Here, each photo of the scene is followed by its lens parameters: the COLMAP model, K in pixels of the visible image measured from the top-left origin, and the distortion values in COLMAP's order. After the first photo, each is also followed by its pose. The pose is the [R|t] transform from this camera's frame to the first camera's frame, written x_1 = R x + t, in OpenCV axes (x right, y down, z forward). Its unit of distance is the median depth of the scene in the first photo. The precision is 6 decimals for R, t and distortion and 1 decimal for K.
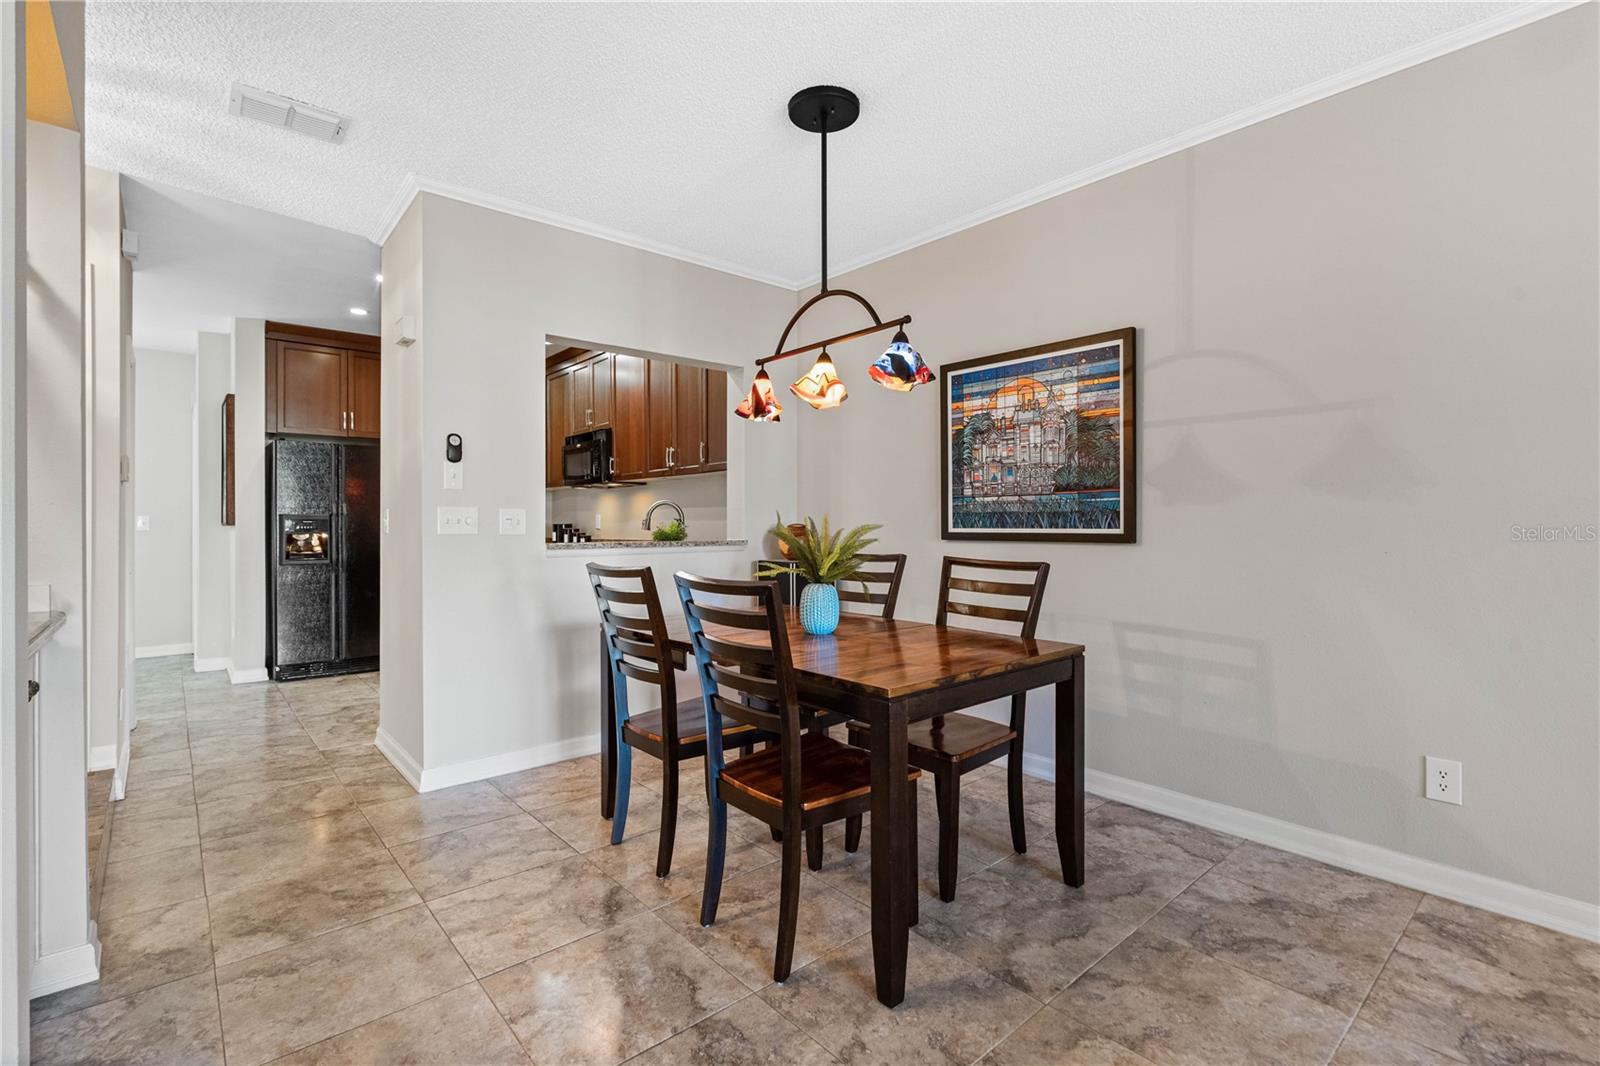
lens RADIAL K [[728.3, 0, 797.8], [0, 728.3, 519.5], [0, 0, 1]] dist [0.000447, 0.000090]
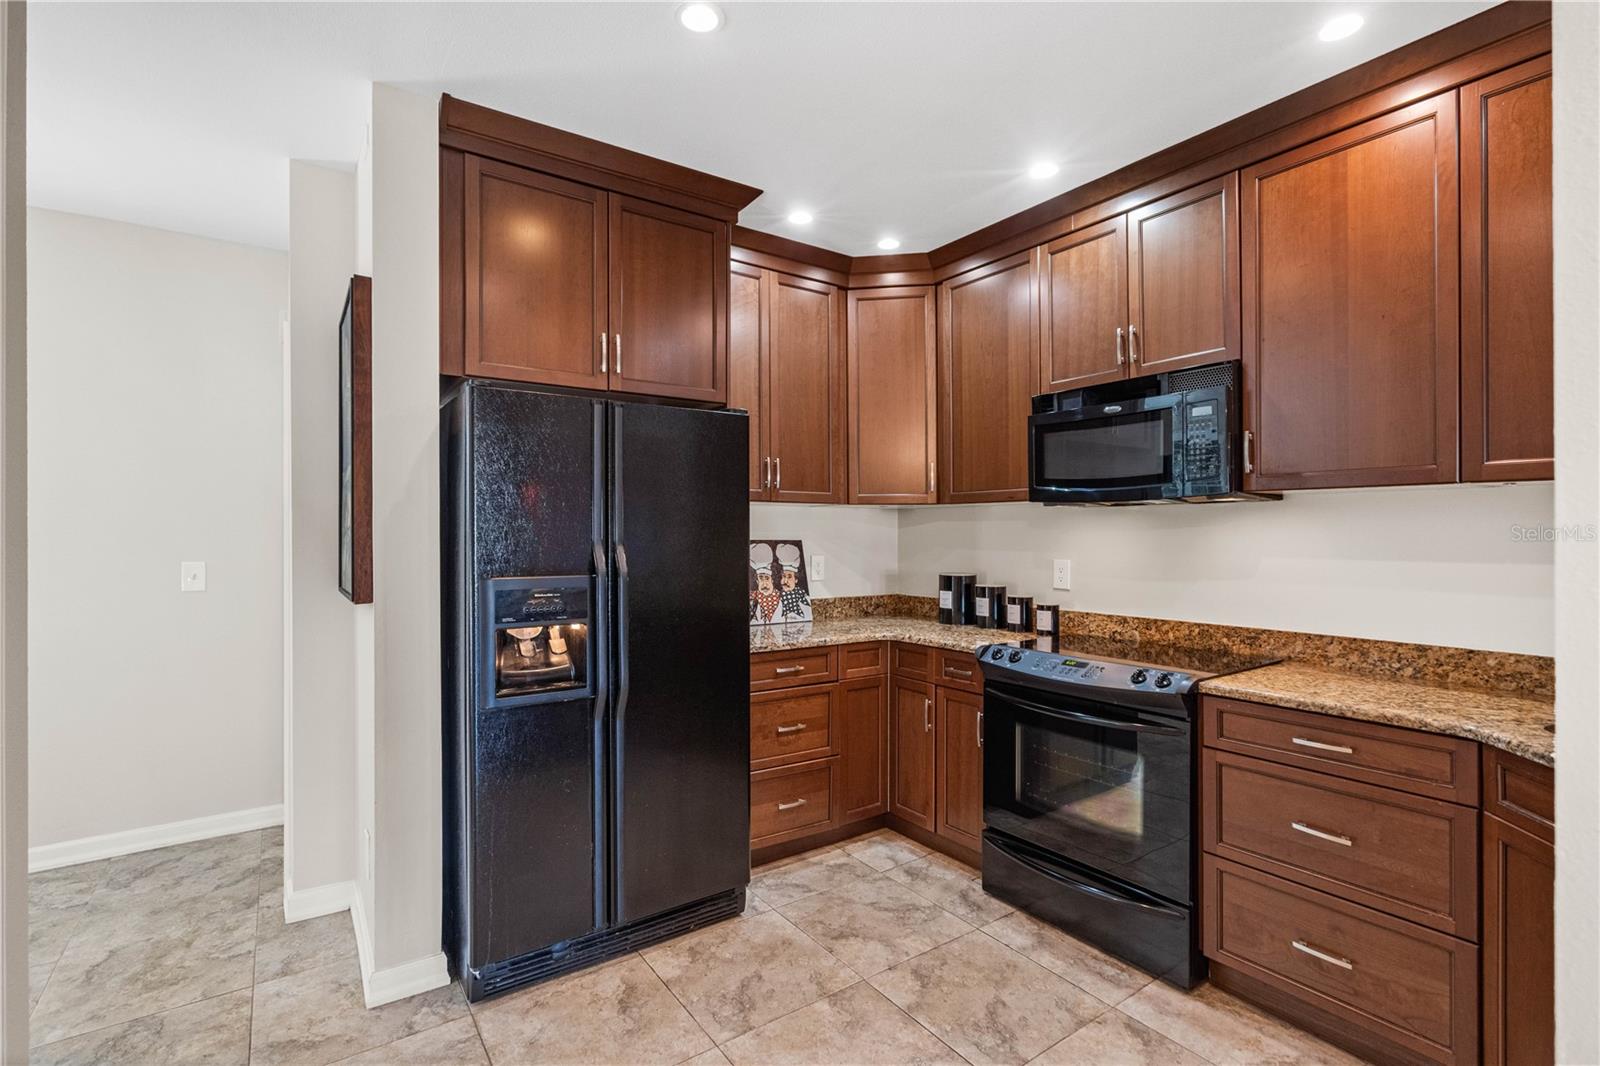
lens RADIAL K [[734.3, 0, 808.4], [0, 734.3, 530.7], [0, 0, 1]] dist [0.000597, 0.000440]
pose [[0.995636, 0.002240, -0.093290, -0.483666], [-0.001829, 0.999988, 0.004499, -0.034436], [0.093299, -0.004309, 0.995629, 0.604053]]
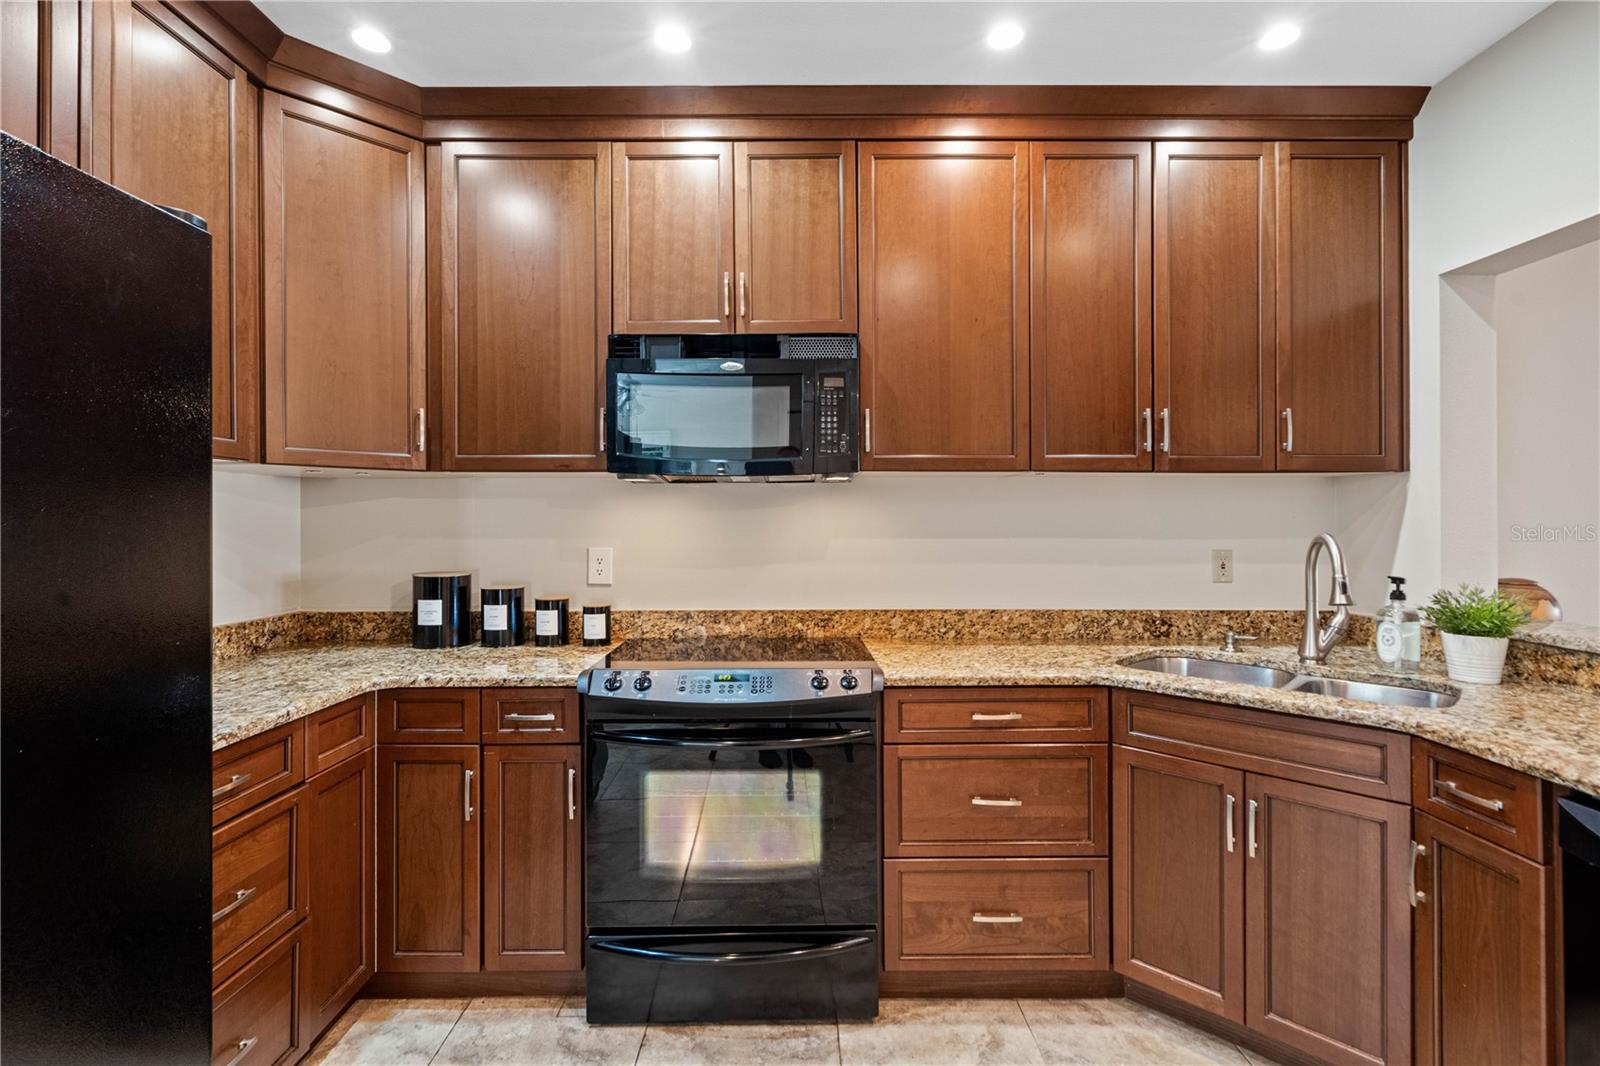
lens RADIAL K [[734.7, 0, 793.6], [0, 734.7, 514.0], [0, 0, 1]] dist [-0.001817, 0.001392]
pose [[0.658474, 0.006721, 0.752574, -0.611333], [-0.005719, 0.999976, -0.003926, -0.029428], [-0.752582, -0.001719, 0.658496, 0.808340]]
